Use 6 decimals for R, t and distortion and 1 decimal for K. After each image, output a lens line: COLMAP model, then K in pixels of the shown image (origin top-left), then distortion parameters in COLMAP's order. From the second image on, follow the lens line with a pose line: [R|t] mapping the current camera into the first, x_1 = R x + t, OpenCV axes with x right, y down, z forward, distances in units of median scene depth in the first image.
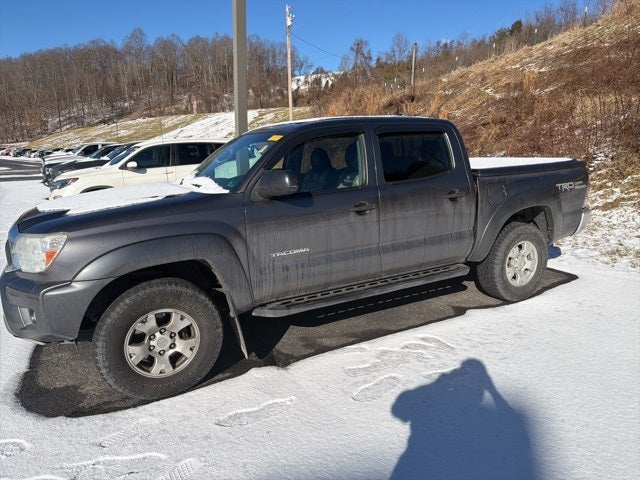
lens RADIAL K [[447.9, 0, 318.3], [0, 447.9, 238.1], [0, 0, 1]] dist [0.051723, -0.064980]
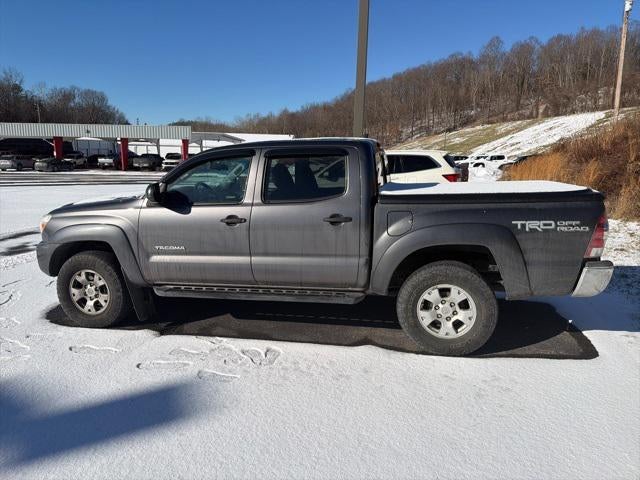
lens RADIAL K [[447.9, 0, 318.3], [0, 447.9, 238.1], [0, 0, 1]] dist [0.051723, -0.064980]
pose [[0.747312, 0.129495, -0.651733, 0.711321], [-0.138239, 0.989665, 0.038128, -0.067783], [0.649935, 0.061601, 0.757489, 0.191706]]
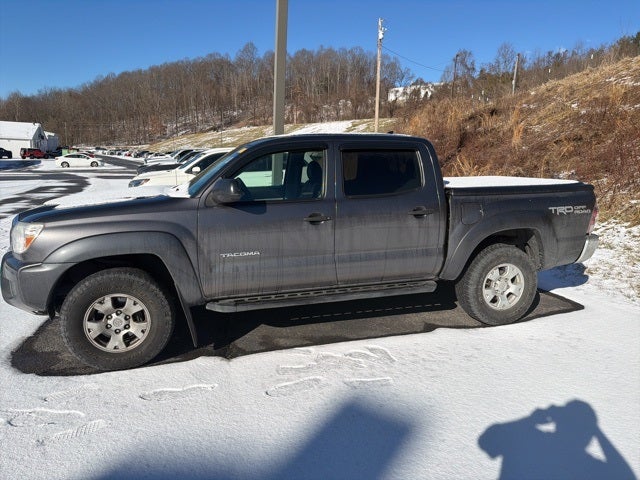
lens RADIAL K [[446.2, 0, 321.1], [0, 446.2, 238.2], [0, 0, 1]] dist [0.052393, -0.061972]
pose [[0.978115, 0.070371, -0.195804, 0.222637], [-0.074338, 0.997149, -0.012975, -0.005613], [0.194332, 0.027247, 0.980557, -0.024852]]
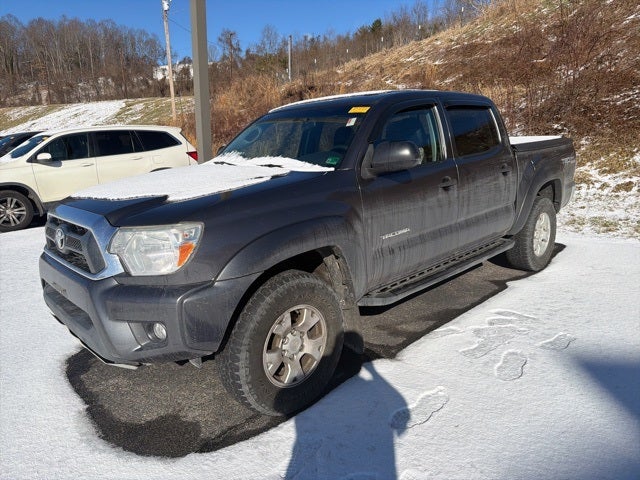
lens RADIAL K [[451.2, 0, 306.0], [0, 451.2, 233.4], [0, 0, 1]] dist [0.048012, -0.061031]
pose [[0.967200, -0.063412, 0.245974, -0.306140], [0.062719, 0.997974, 0.010659, 0.006613], [-0.246152, 0.005118, 0.969218, 0.092824]]
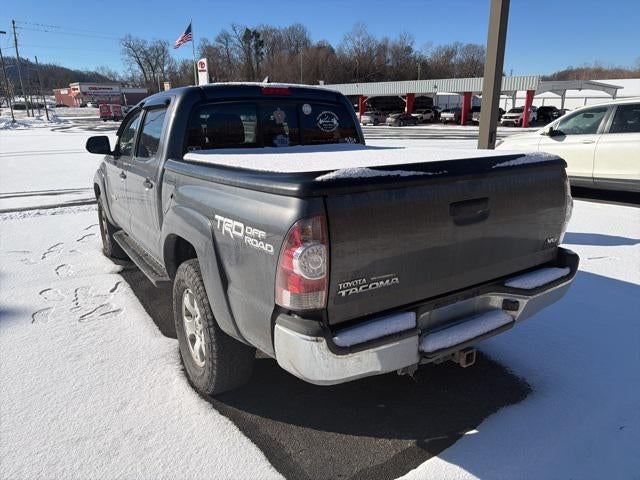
lens RADIAL K [[447.9, 0, 318.3], [0, 447.9, 238.1], [0, 0, 1]] dist [0.051723, -0.064980]
pose [[0.074146, 0.276486, -0.958153, 0.890163], [-0.183623, 0.948155, 0.259392, -0.212890], [0.980196, 0.156706, 0.121071, 0.958063]]
